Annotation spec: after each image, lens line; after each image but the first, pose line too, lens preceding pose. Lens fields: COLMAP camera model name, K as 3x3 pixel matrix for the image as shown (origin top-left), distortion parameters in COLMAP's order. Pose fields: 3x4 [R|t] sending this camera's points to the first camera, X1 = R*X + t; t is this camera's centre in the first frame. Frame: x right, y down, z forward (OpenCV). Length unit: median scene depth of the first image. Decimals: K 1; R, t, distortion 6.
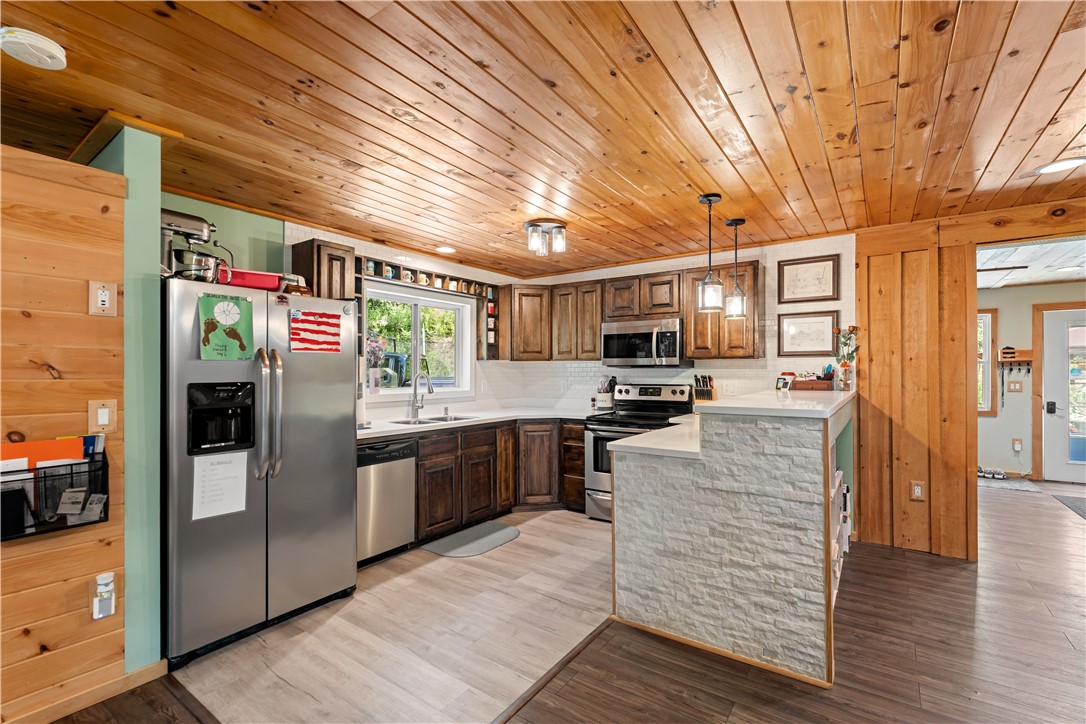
lens RADIAL K [[479.7, 0, 546.1], [0, 479.7, 370.0], [0, 0, 1]] dist [-0.003144, -0.000128]
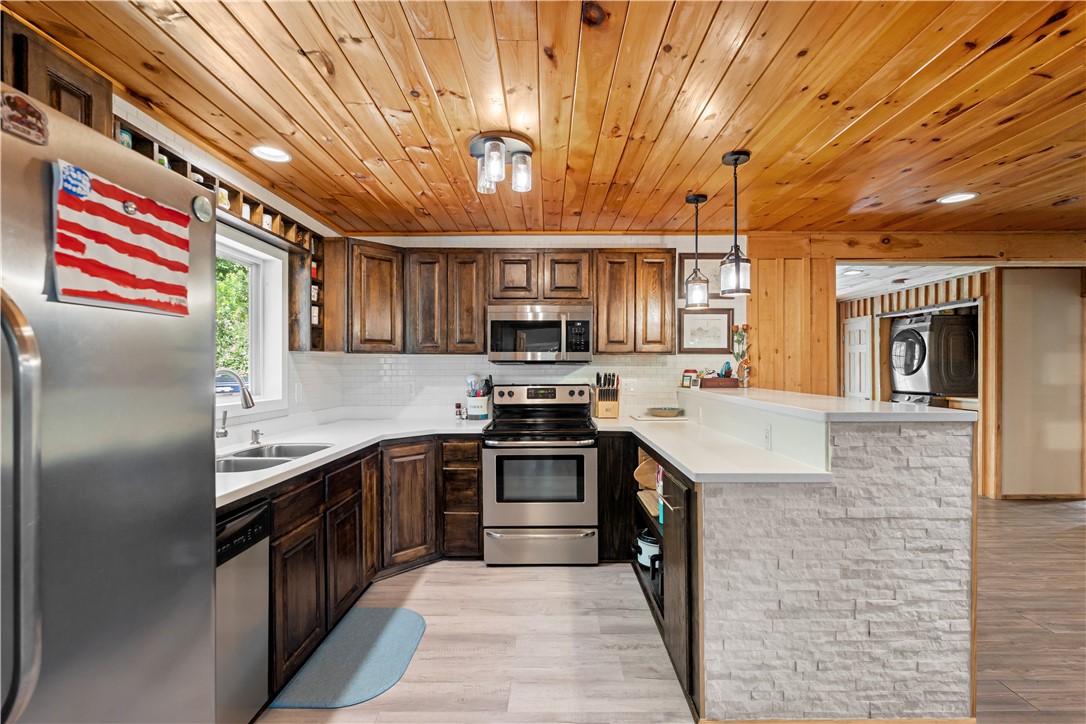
lens RADIAL K [[484.0, 0, 547.9], [0, 484.0, 371.8], [0, 0, 1]] dist [-0.002513, -0.000265]
pose [[0.819763, -0.002592, 0.572697, -0.264524], [-0.001656, 0.999975, 0.006895, 0.002456], [-0.572700, -0.006601, 0.819738, 0.334984]]
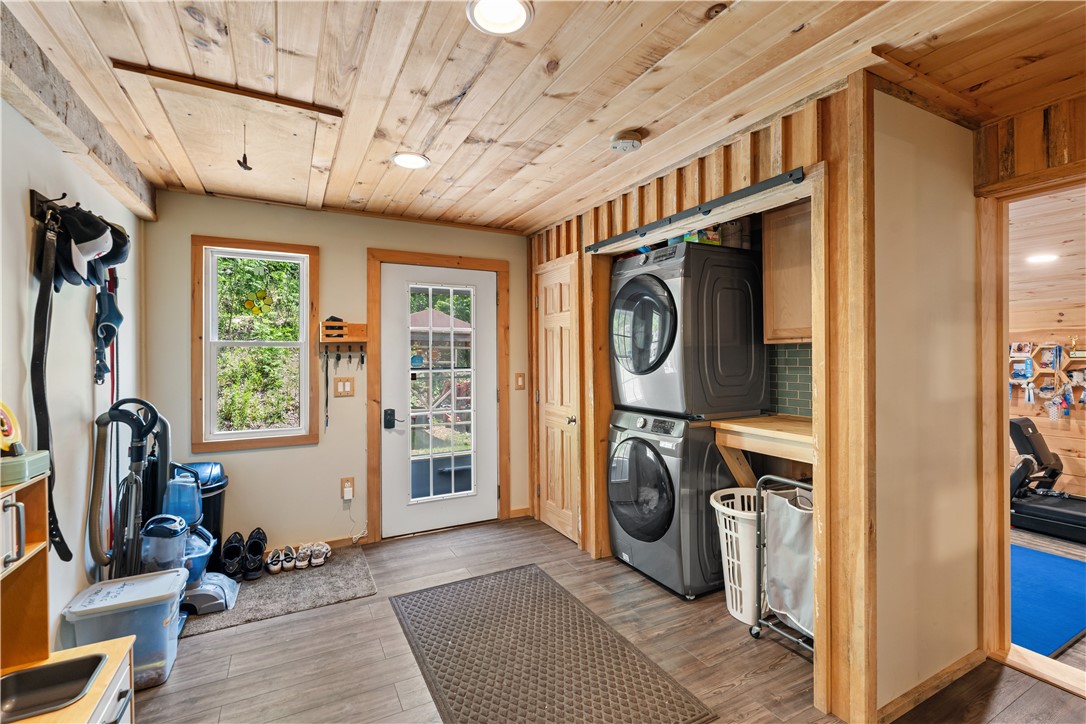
lens RADIAL K [[485.8, 0, 547.0], [0, 485.8, 361.9], [0, 0, 1]] dist [-0.000871, -0.000176]
pose [[0.449496, -0.008556, 0.893241, 0.786326], [-0.000053, 0.999954, 0.009605, -0.002434], [-0.893282, -0.004364, 0.449475, 0.719217]]
